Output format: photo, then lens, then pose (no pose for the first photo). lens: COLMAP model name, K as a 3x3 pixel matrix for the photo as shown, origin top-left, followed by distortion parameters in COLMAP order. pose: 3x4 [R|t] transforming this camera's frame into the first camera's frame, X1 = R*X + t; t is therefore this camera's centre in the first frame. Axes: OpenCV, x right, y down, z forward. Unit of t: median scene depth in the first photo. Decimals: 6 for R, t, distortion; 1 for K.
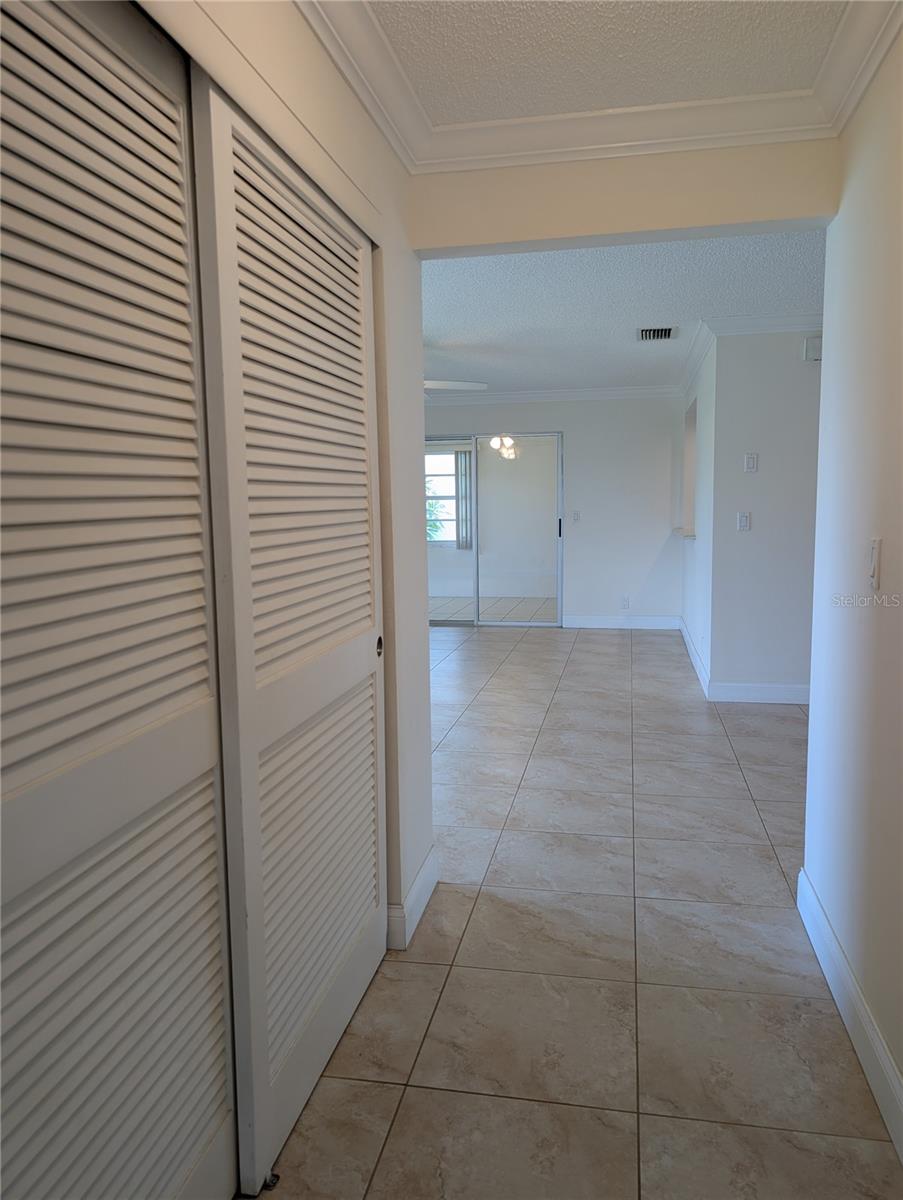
lens RADIAL K [[855.1, 0, 452.3], [0, 855.1, 601.4], [0, 0, 1]] dist [0.041443, -0.064020]
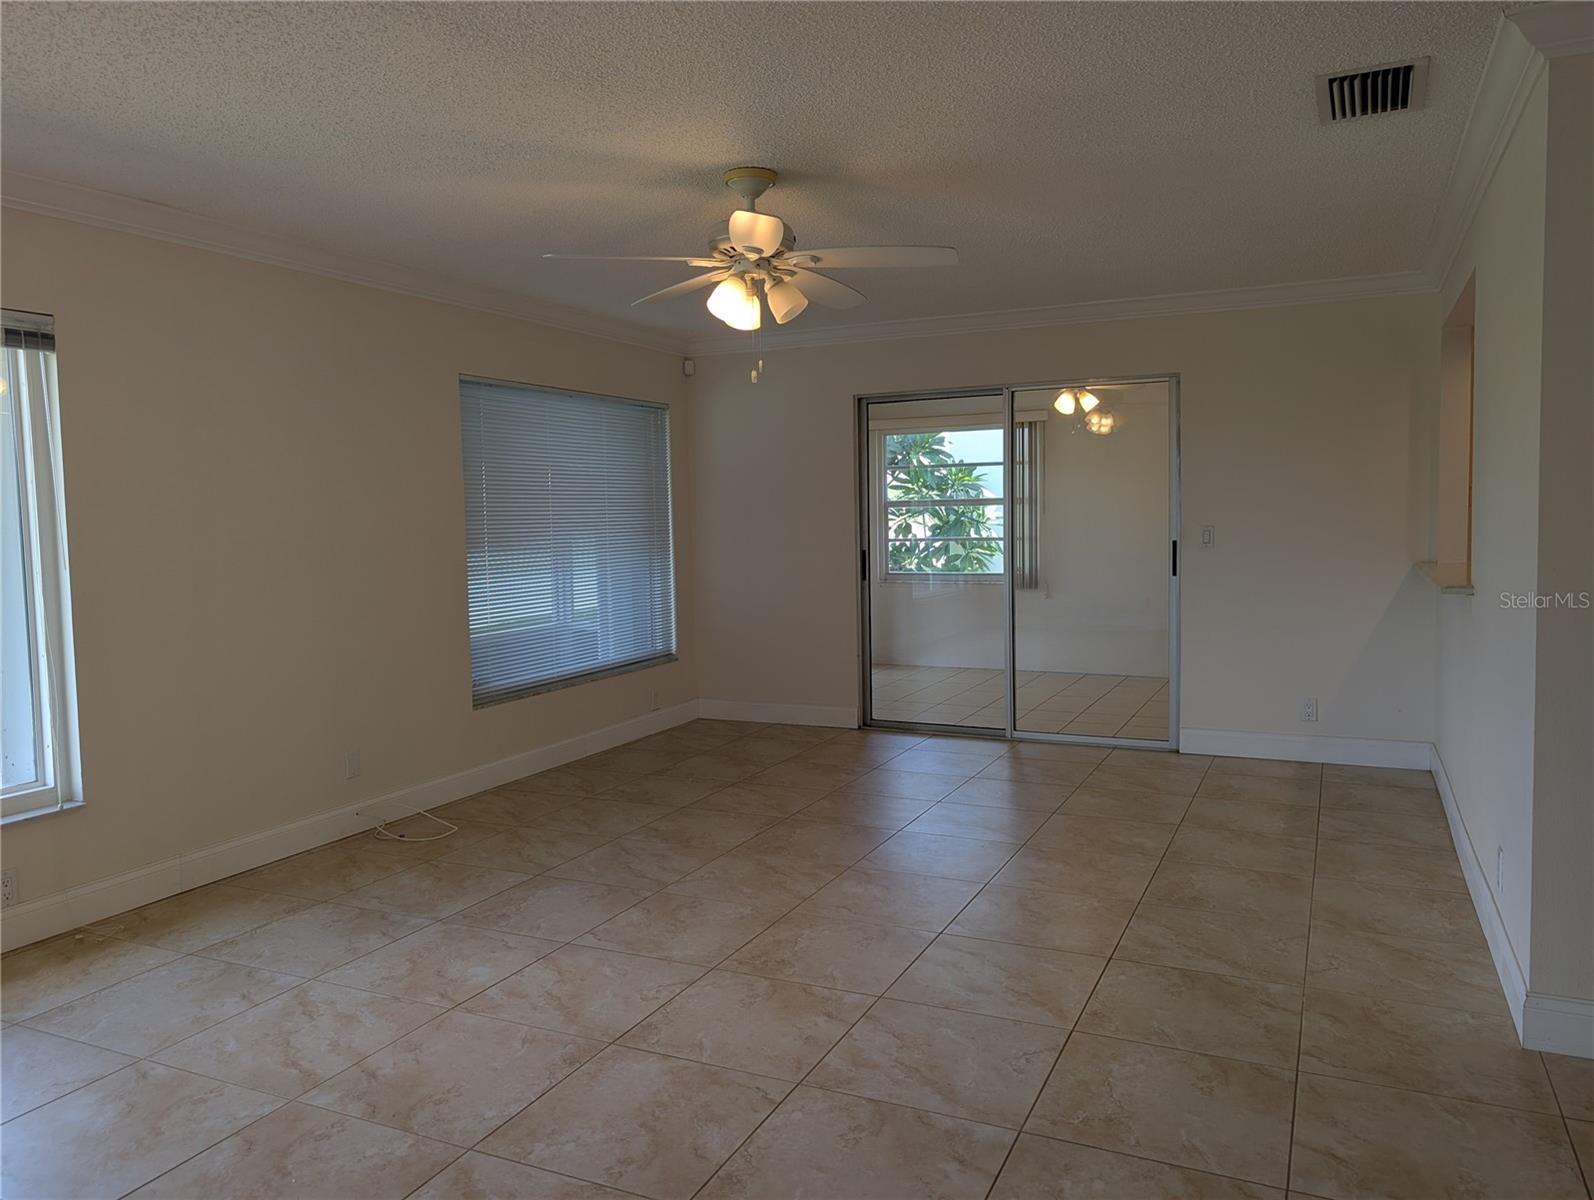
lens RADIAL K [[1168.9, 0, 749.9], [0, 1168.9, 600.3], [0, 0, 1]] dist [-0.051555, 0.047735]
pose [[0.964096, 0.011165, -0.265318, 0.103073], [-0.020611, 0.999248, -0.032845, -0.052569], [0.264752, 0.037135, 0.963601, 0.411817]]
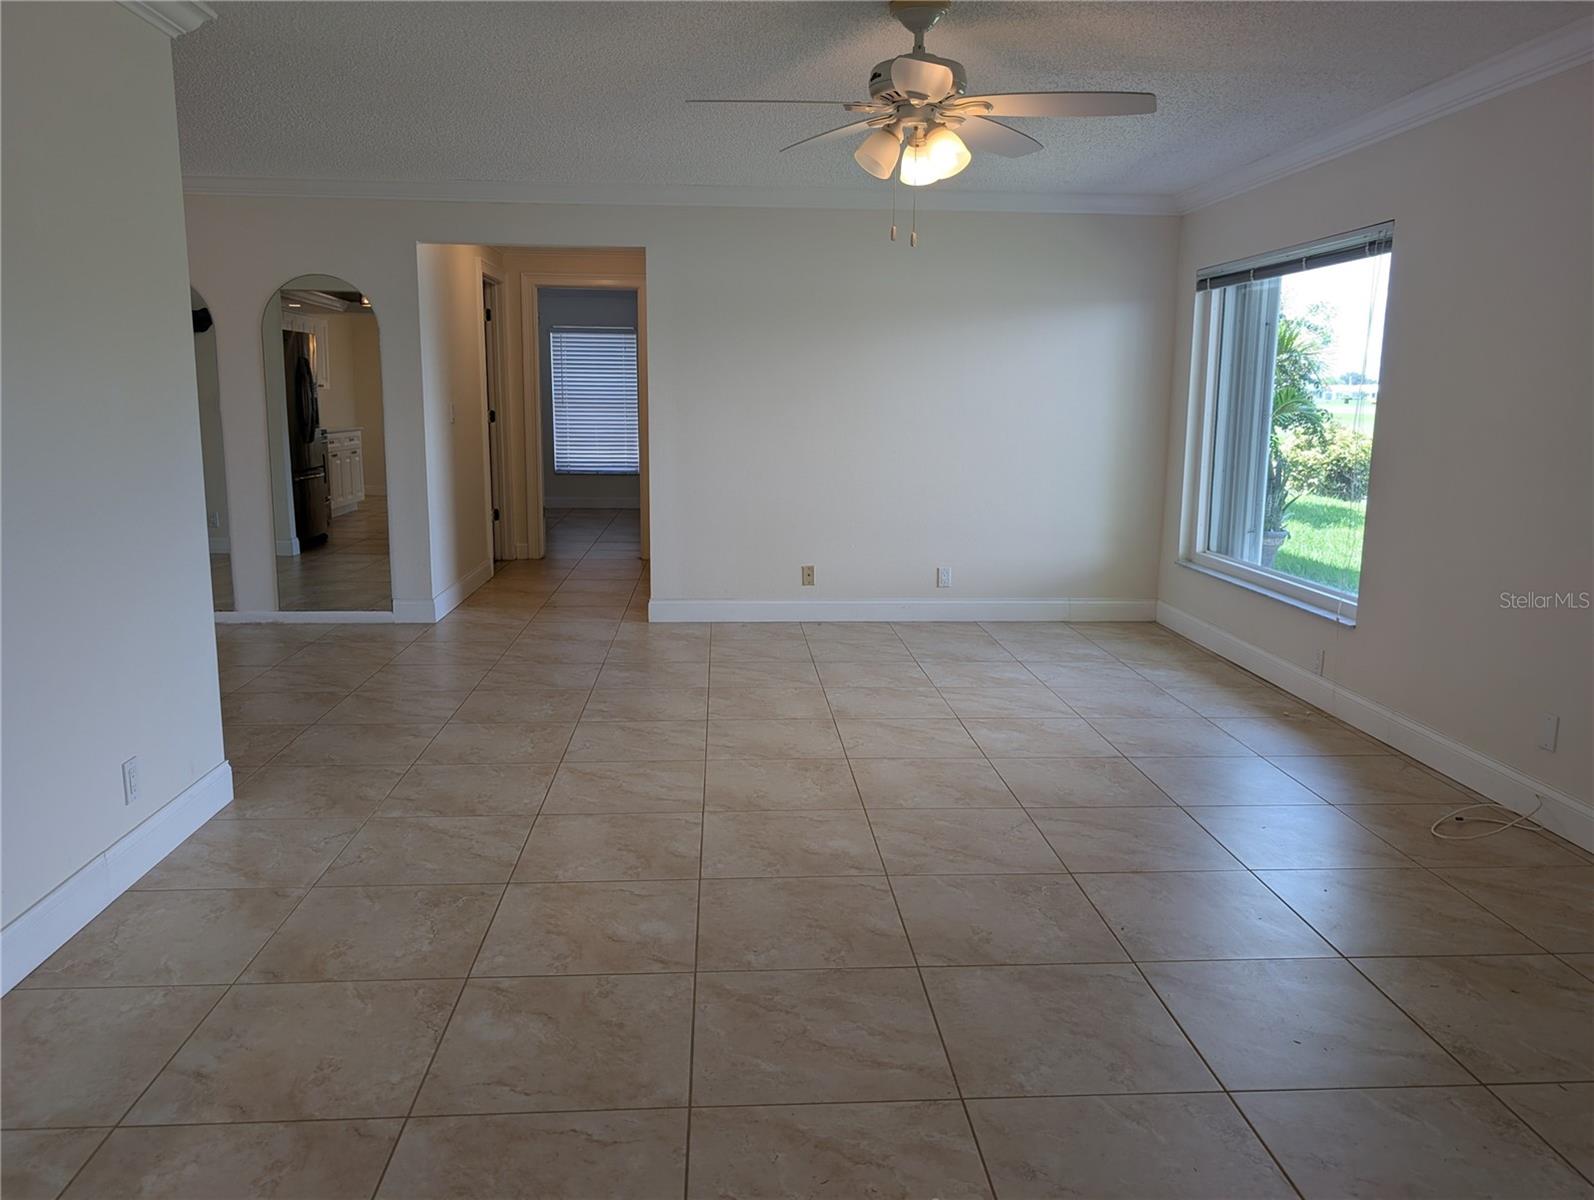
lens RADIAL K [[1152.5, 0, 791.6], [0, 1152.5, 605.2], [0, 0, 1]] dist [0.002044, -0.004835]
pose [[-0.964184, 0.050615, -0.260359, 0.153206], [-0.030135, 0.954360, 0.297133, -0.203470], [0.263516, 0.294337, -0.918654, 1.698892]]
